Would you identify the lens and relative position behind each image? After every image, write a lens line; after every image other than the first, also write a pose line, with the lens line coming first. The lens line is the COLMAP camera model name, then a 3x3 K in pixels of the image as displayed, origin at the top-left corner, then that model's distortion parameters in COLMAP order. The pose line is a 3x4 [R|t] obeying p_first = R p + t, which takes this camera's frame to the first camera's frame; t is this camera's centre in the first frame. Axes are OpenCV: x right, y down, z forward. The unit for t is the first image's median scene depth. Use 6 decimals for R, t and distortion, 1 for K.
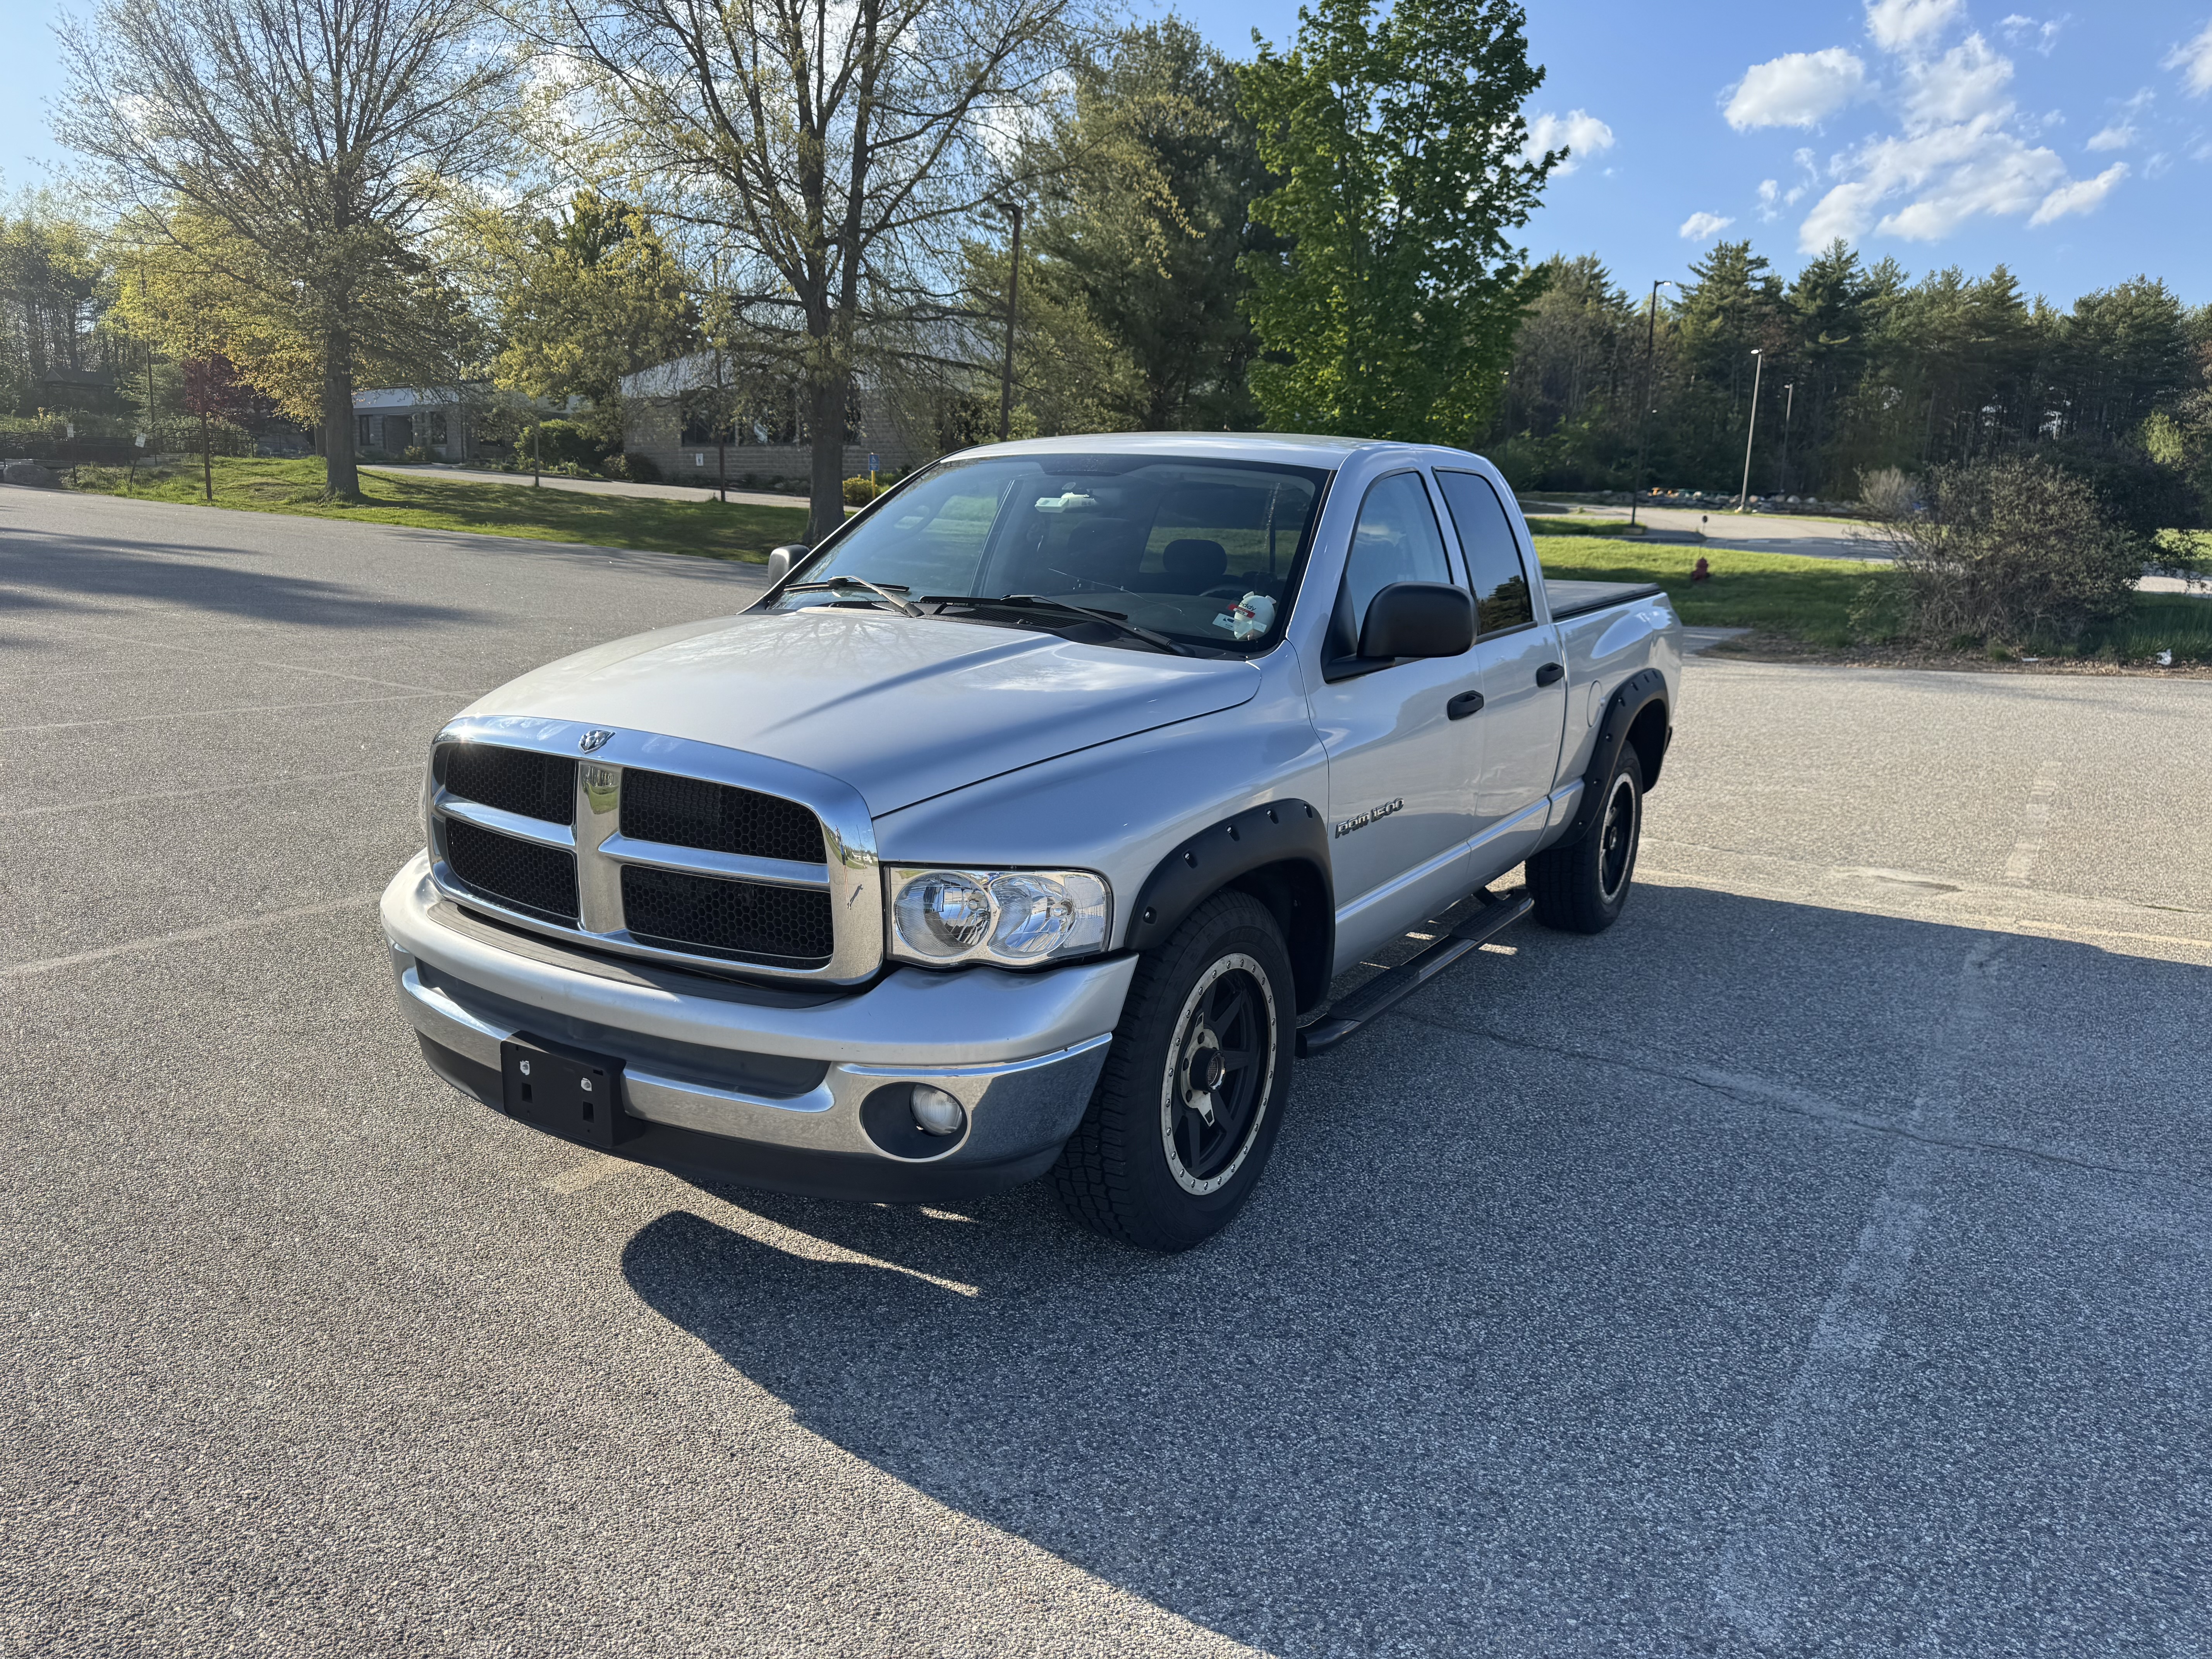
lens RADIAL K [[1578.9, 0, 1106.0], [0, 1578.9, 829.5], [0, 0, 1]] dist [0.027115, -0.034160]
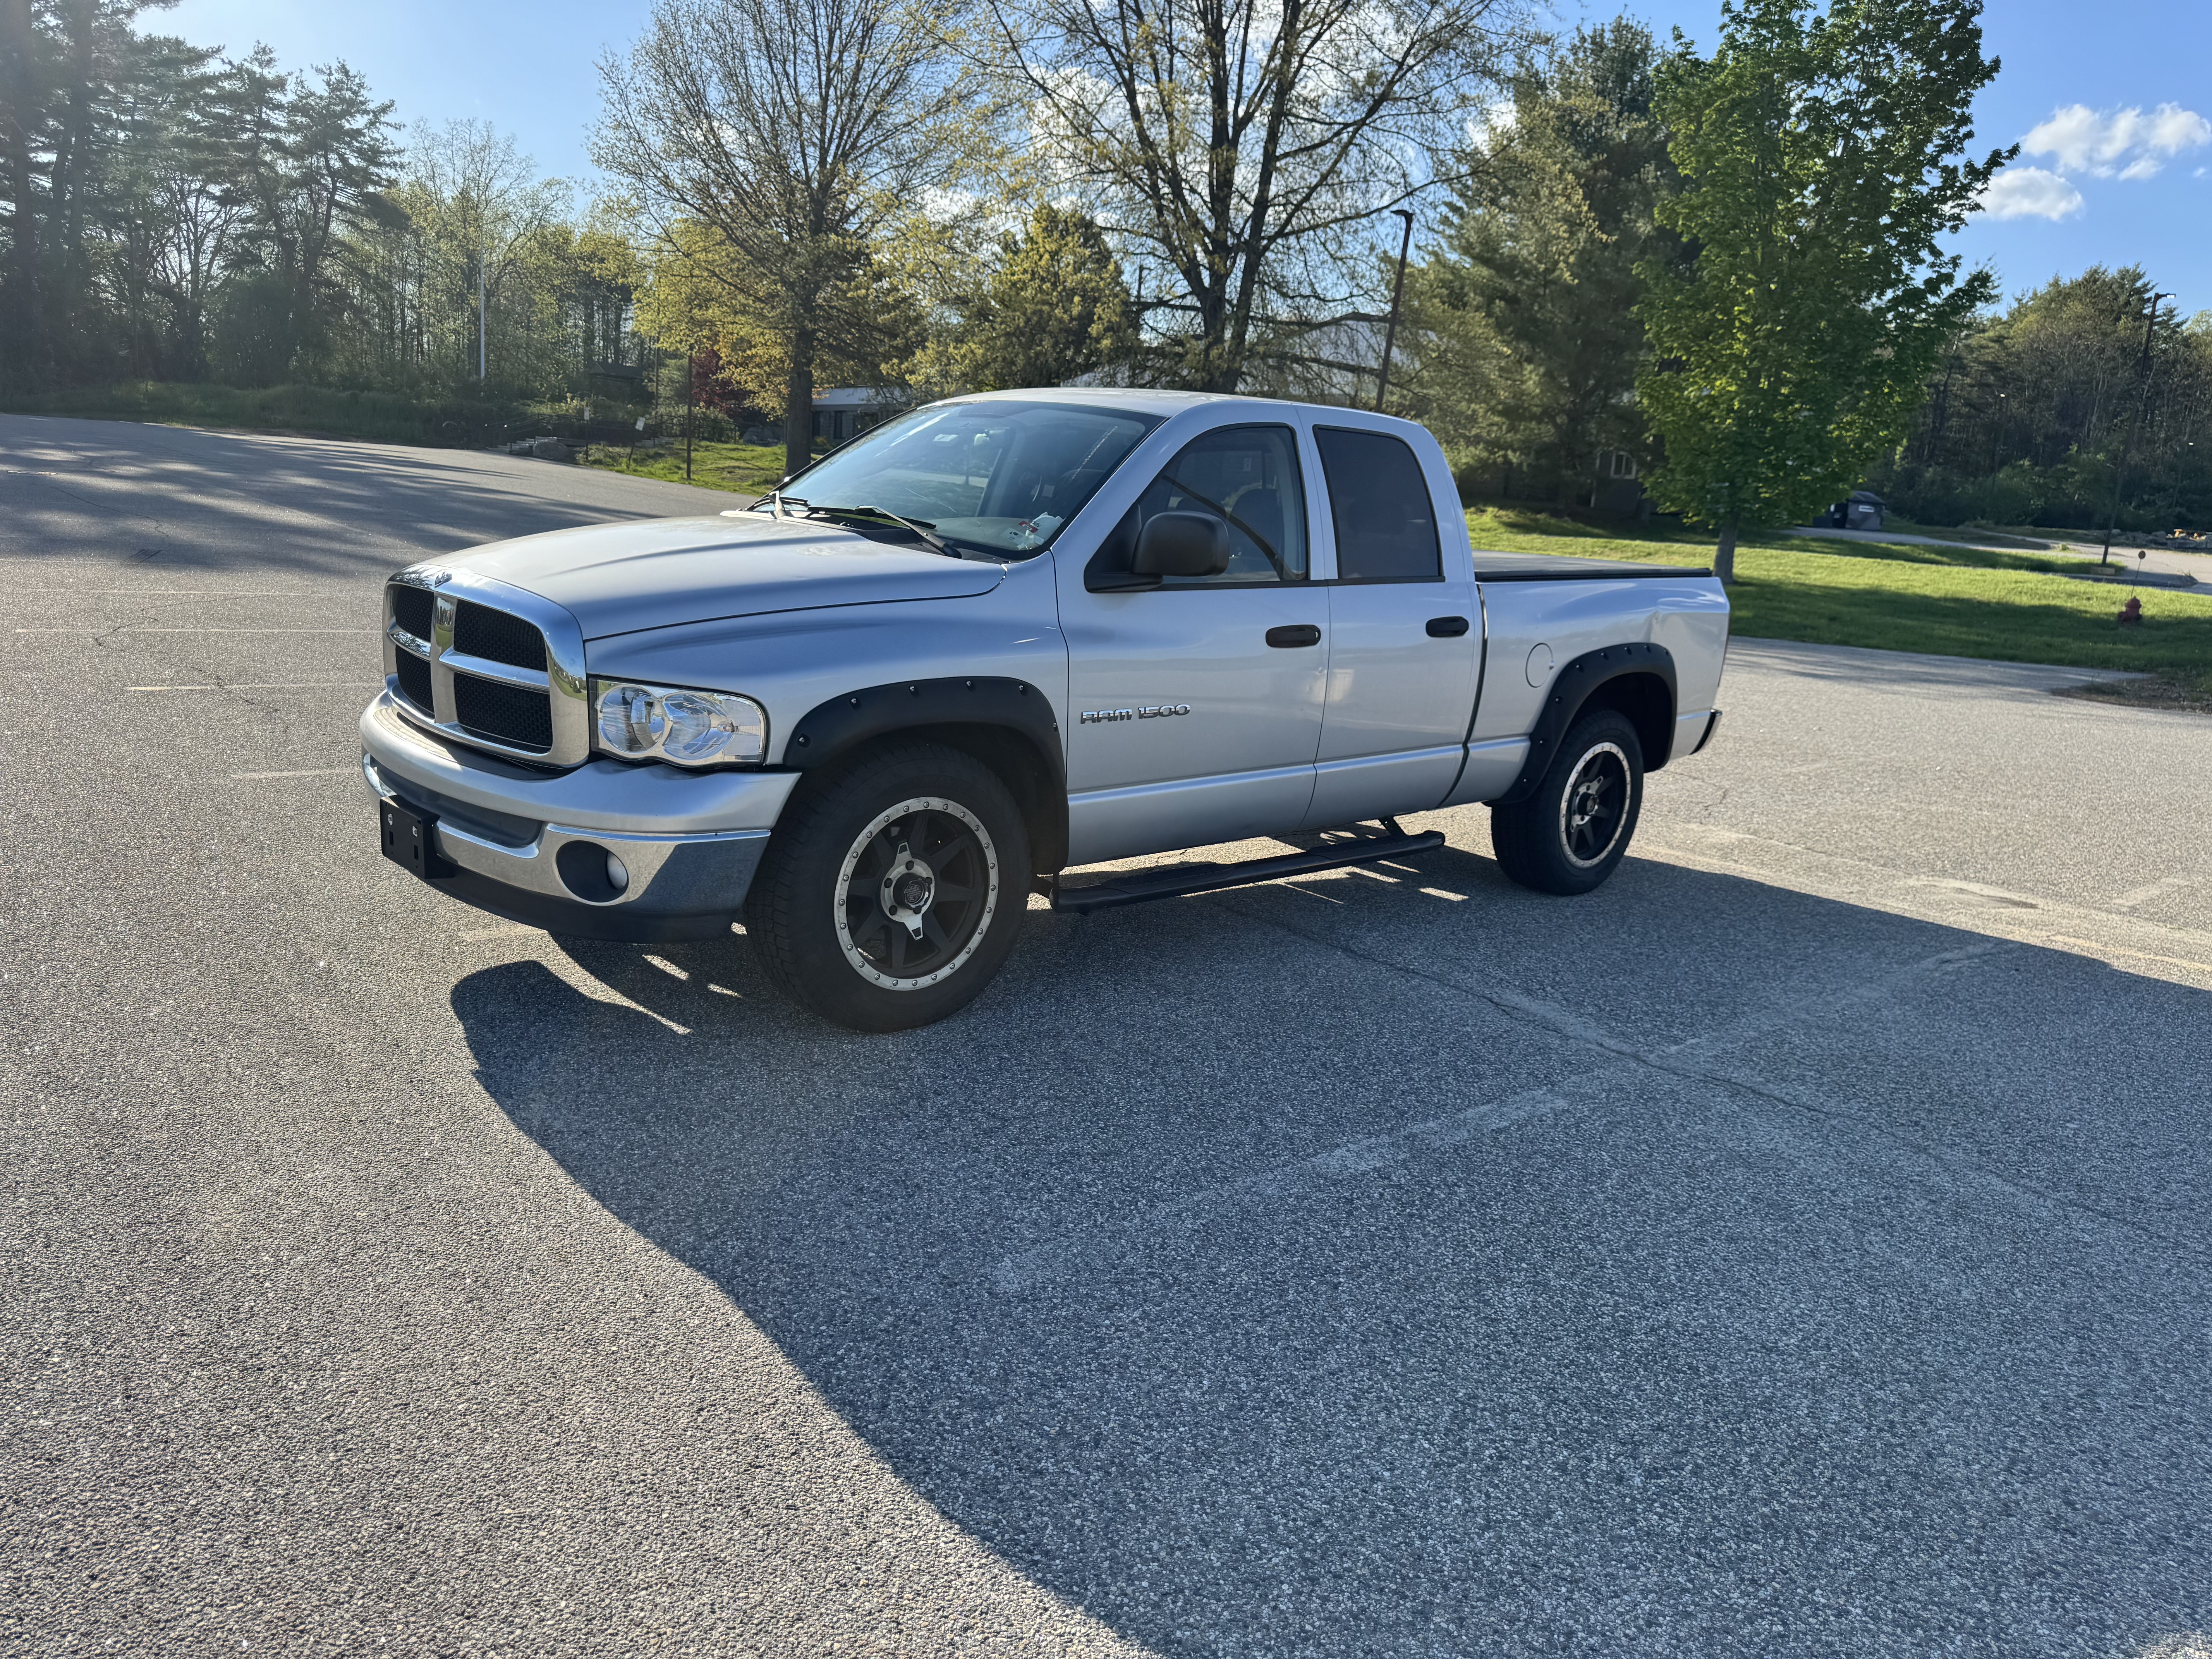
lens RADIAL K [[1578.9, 0, 1106.0], [0, 1578.9, 829.5], [0, 0, 1]] dist [0.027115, -0.034160]
pose [[0.962013, 0.094092, -0.256277, 0.047729], [-0.095655, 0.995394, 0.006389, 0.007614], [0.255698, 0.018368, 0.966582, -0.013055]]
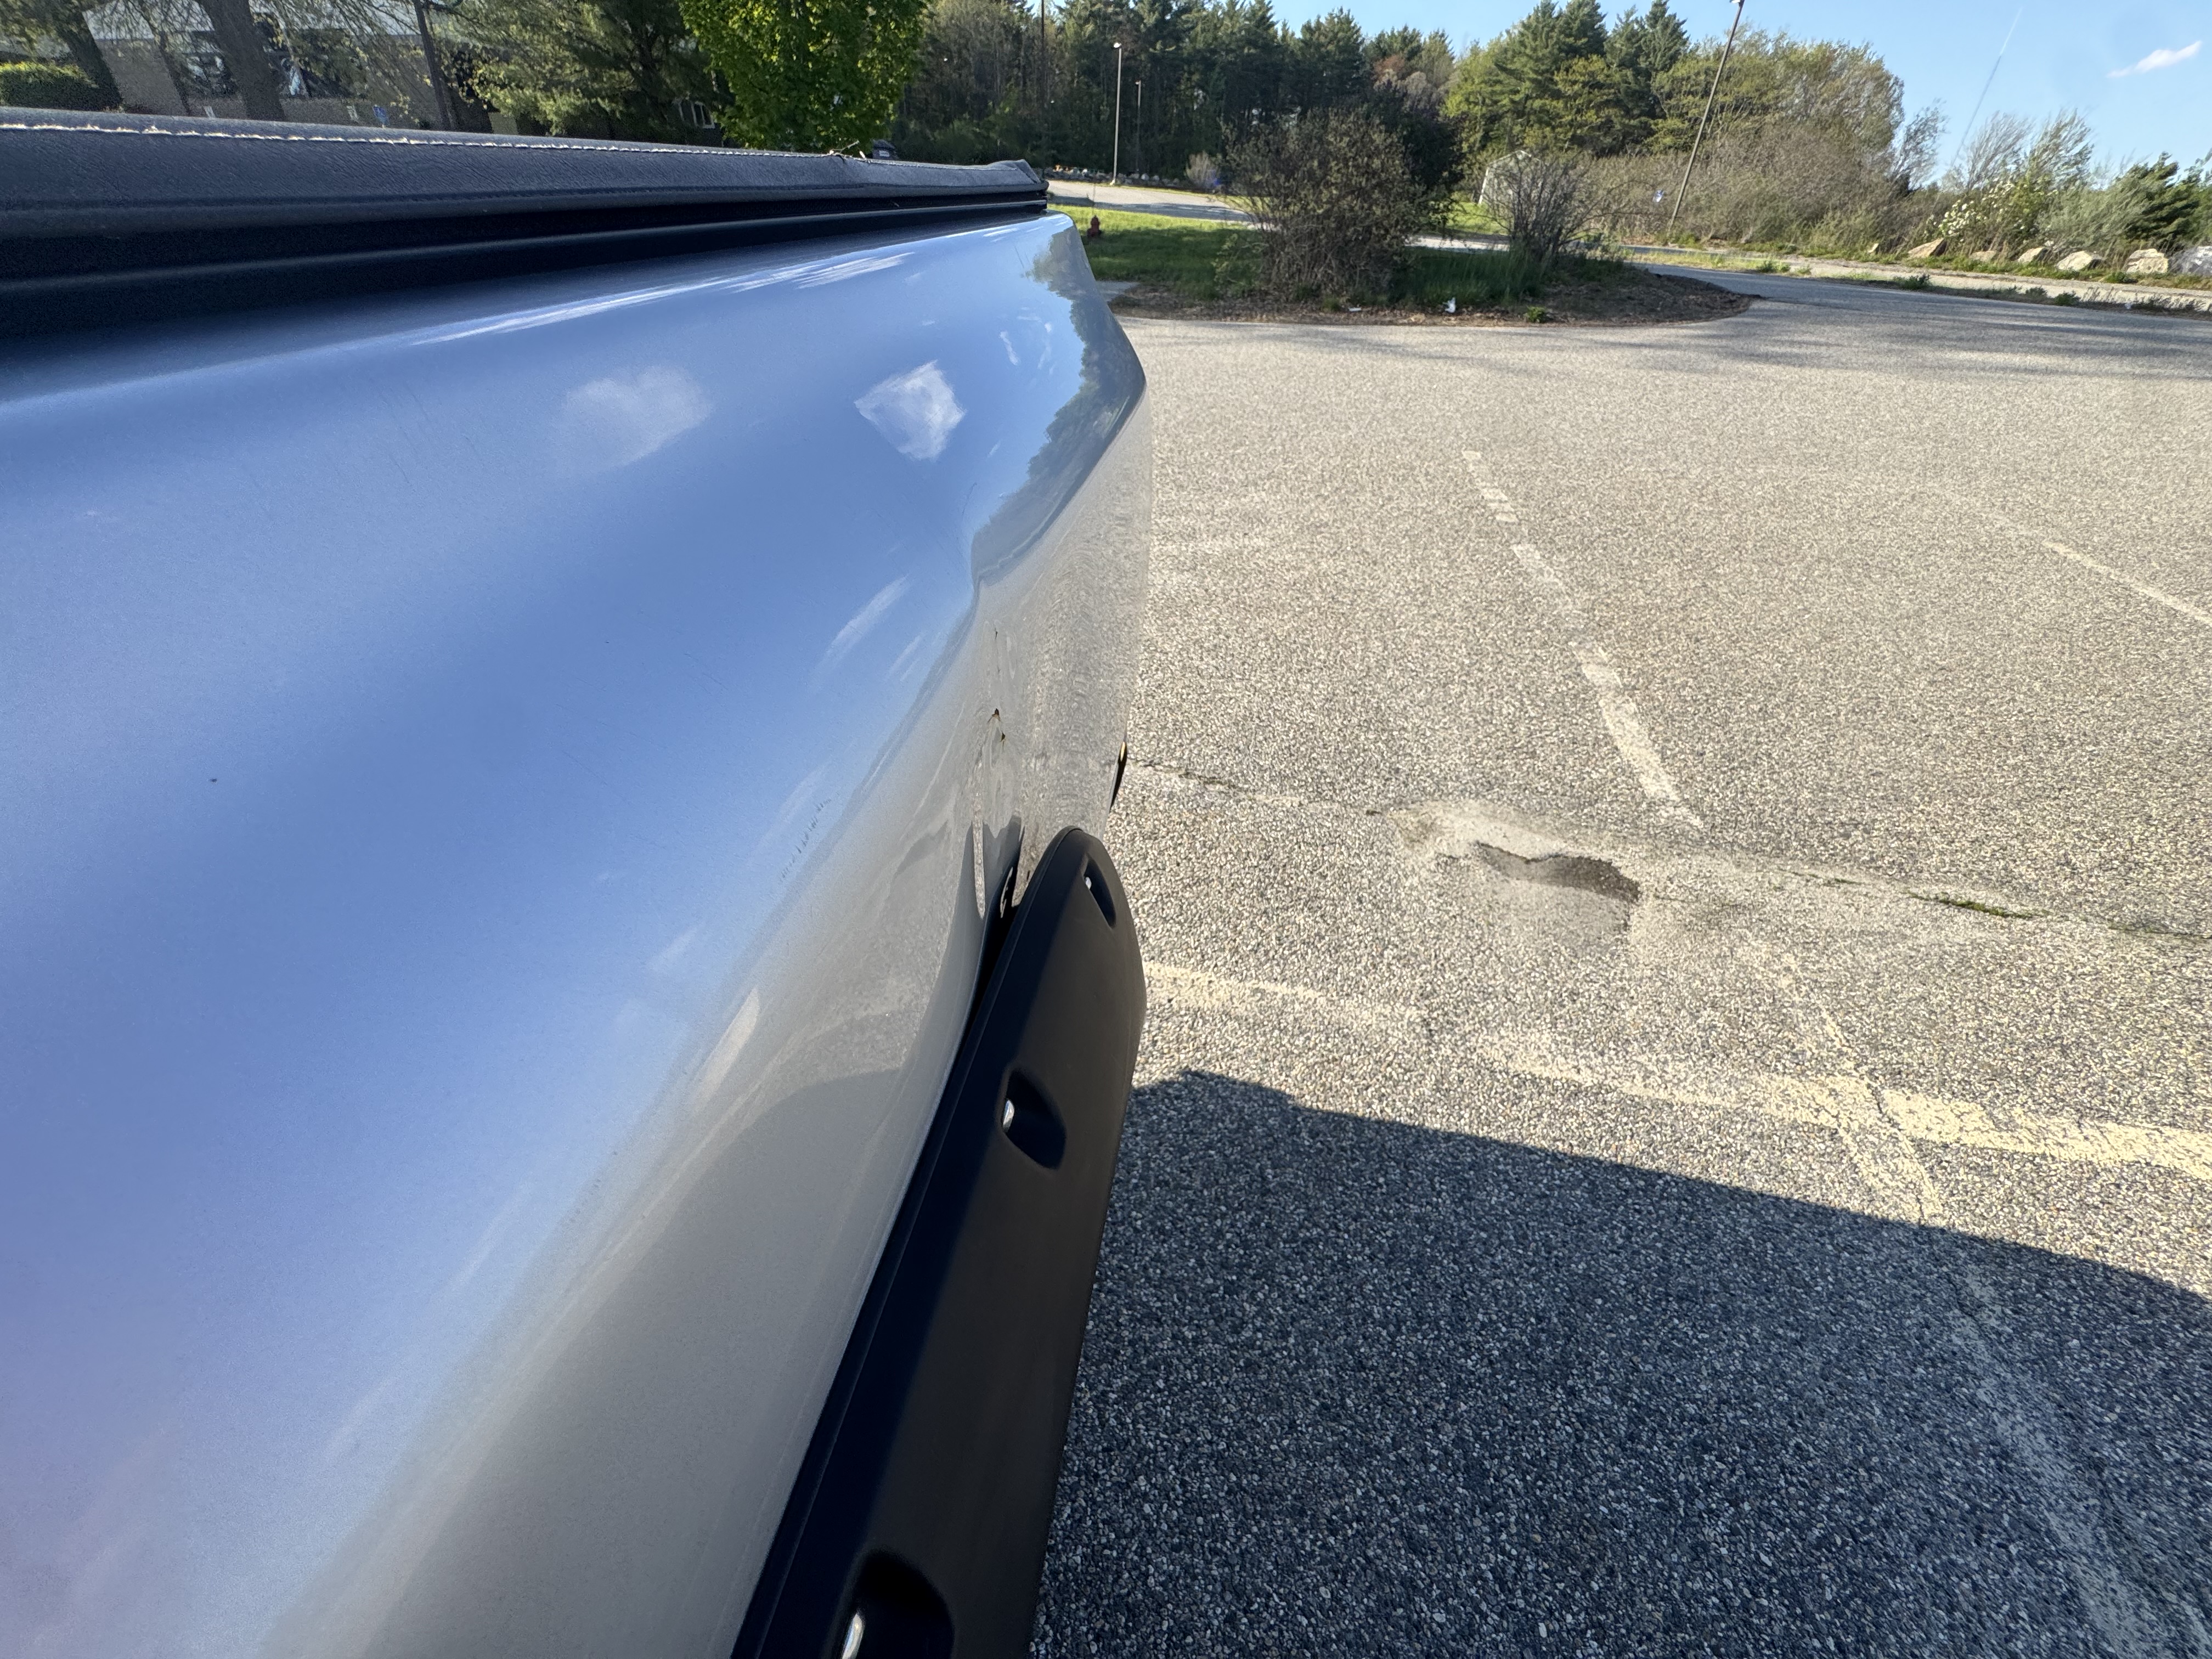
lens RADIAL K [[909.3, 0, 1112.4], [0, 909.3, 819.5], [0, 0, 1]] dist [-0.001145, -0.000065]
pose [[0.930454, -0.200880, 0.306436, 0.057909], [0.061721, 0.910299, 0.409324, -0.024103], [-0.361173, -0.361943, 0.859390, 0.163788]]
